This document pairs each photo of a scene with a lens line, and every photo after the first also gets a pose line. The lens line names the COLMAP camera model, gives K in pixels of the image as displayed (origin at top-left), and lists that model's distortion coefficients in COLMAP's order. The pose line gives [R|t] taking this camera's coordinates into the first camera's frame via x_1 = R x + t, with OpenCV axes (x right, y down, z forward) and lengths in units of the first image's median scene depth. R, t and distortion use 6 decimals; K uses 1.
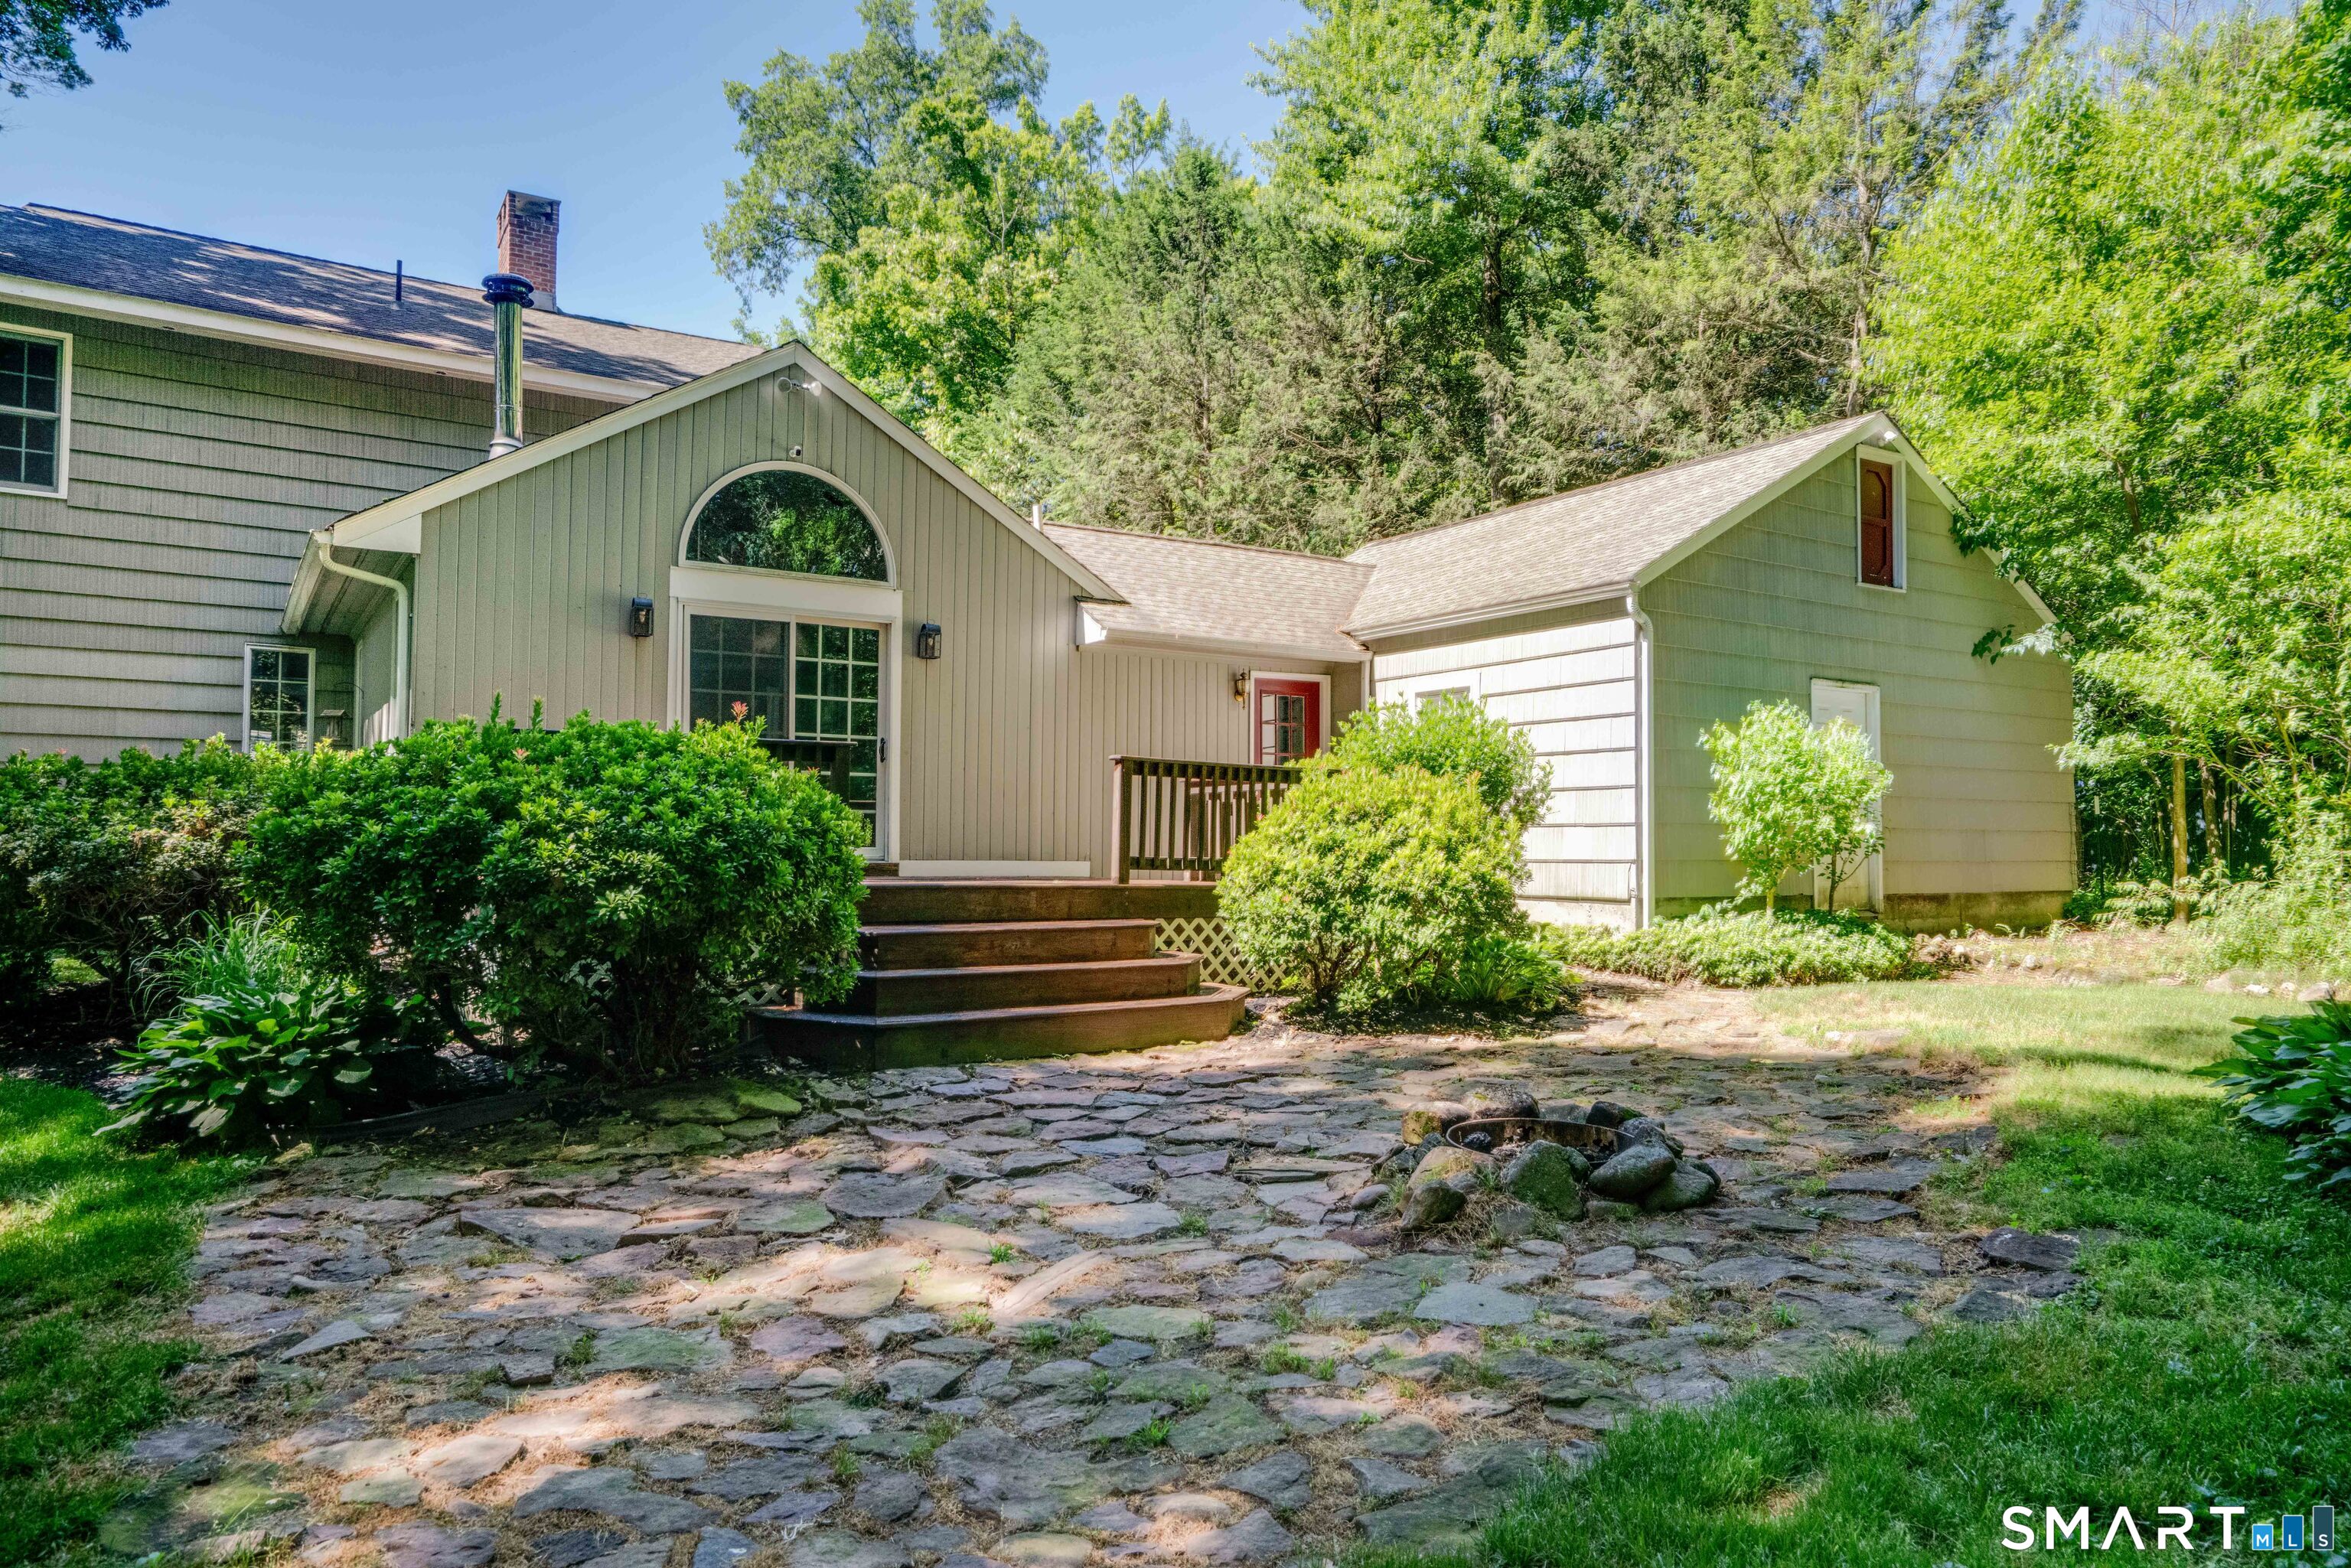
lens RADIAL K [[1446.5, 0, 1175.5], [0, 1446.5, 784.0], [0, 0, 1]] dist [-0.031967, 0.037352]
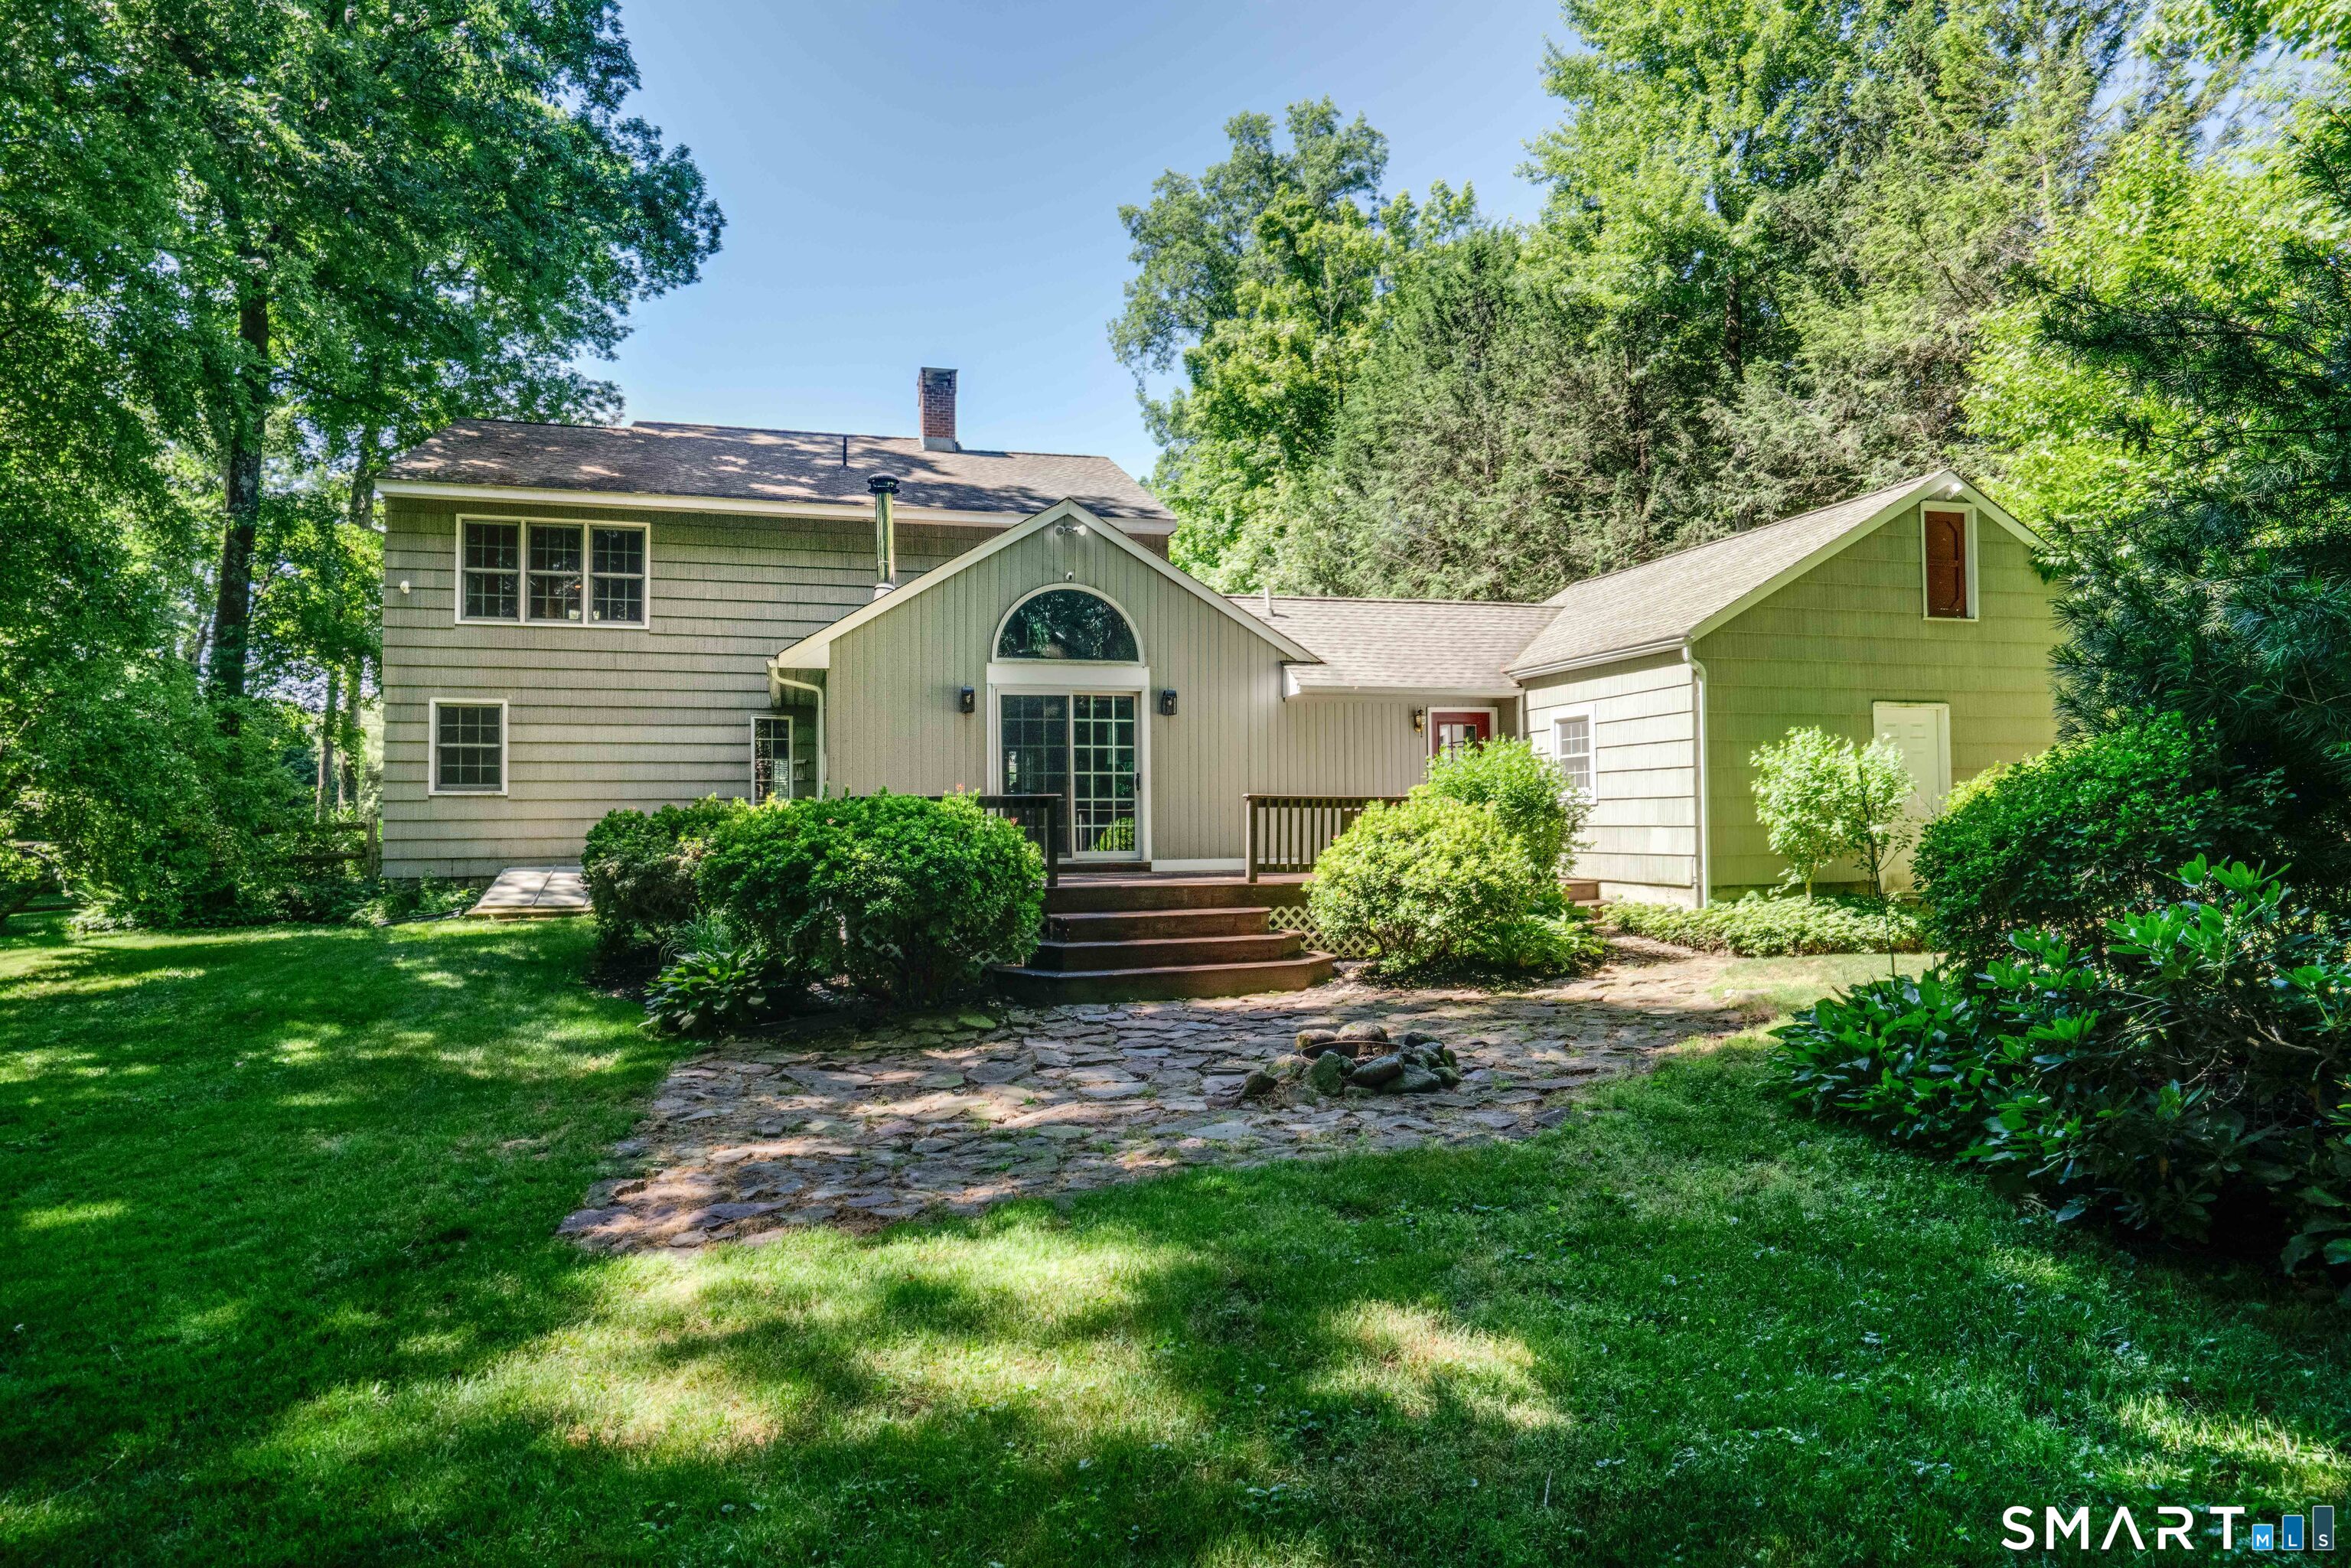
lens RADIAL K [[1237.1, 0, 1175.5], [0, 1237.1, 784.0], [0, 0, 1]] dist [-0.043455, 0.000191]
pose [[0.962350, -0.025698, -0.270597, 0.174378], [0.028583, 0.999569, 0.006723, -0.030827], [0.270308, -0.014204, 0.962669, -0.165518]]
